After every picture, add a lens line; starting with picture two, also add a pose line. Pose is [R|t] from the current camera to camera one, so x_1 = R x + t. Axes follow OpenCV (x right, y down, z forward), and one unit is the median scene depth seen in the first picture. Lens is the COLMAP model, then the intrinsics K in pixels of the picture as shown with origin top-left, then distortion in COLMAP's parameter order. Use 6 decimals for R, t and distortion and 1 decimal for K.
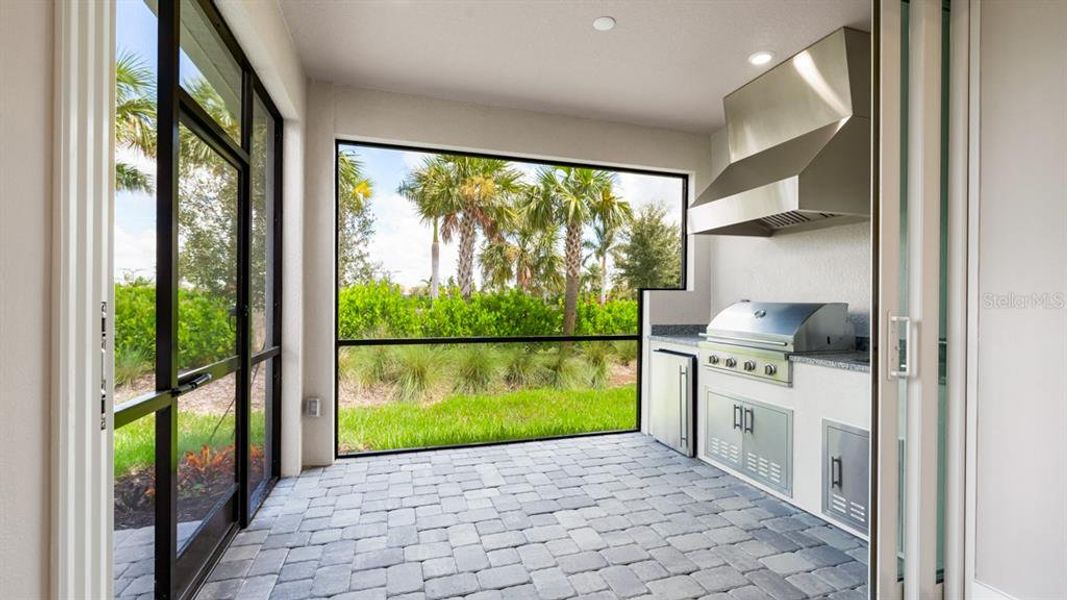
lens RADIAL K [[457.7, 0, 536.0], [0, 457.7, 300.7], [0, 0, 1]] dist [-0.000603, 0.000160]
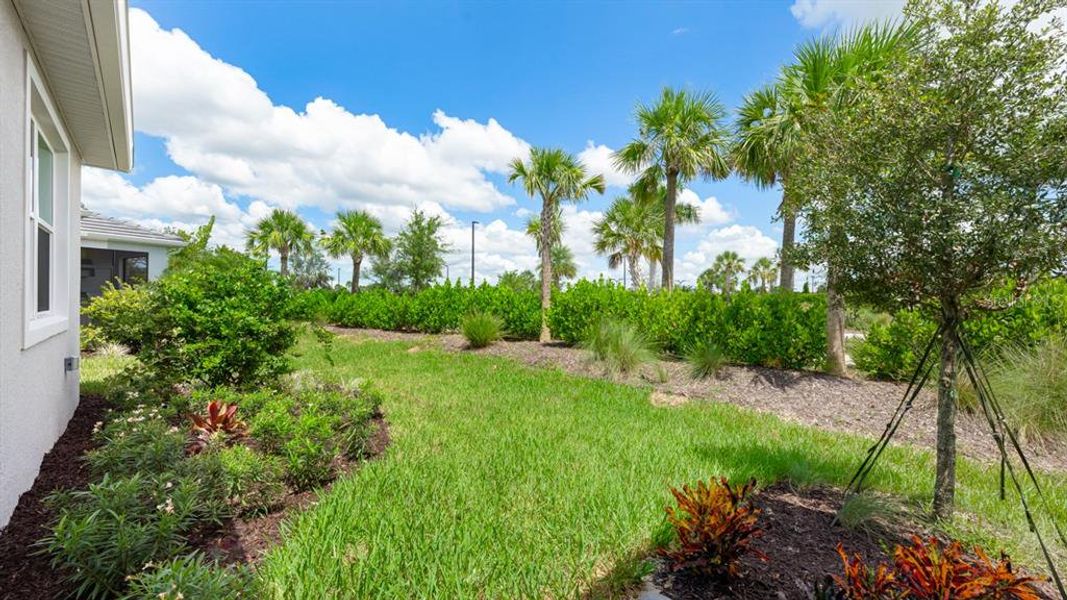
lens RADIAL K [[376.6, 0, 530.8], [0, 376.6, 300.8], [0, 0, 1]] dist [-0.004198, 0.000088]
pose [[0.471101, 0.000145, -0.882079, -0.498779], [-0.004507, 0.999987, -0.002243, 0.011925], [0.882068, 0.005032, 0.471095, 0.279229]]
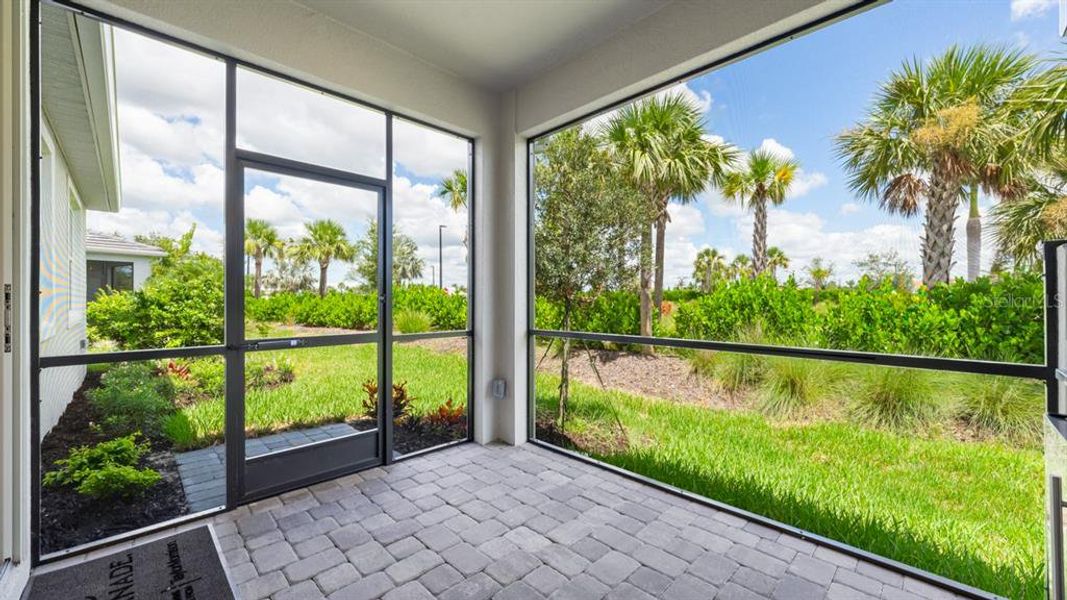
lens RADIAL K [[409.4, 0, 533.0], [0, 409.4, 297.8], [0, 0, 1]] dist [-0.002162, 0.000185]
pose [[0.451406, -0.013076, -0.892223, 0.401327], [0.008264, 0.999911, -0.010473, 0.022755], [0.892281, -0.002645, 0.451473, 0.566778]]
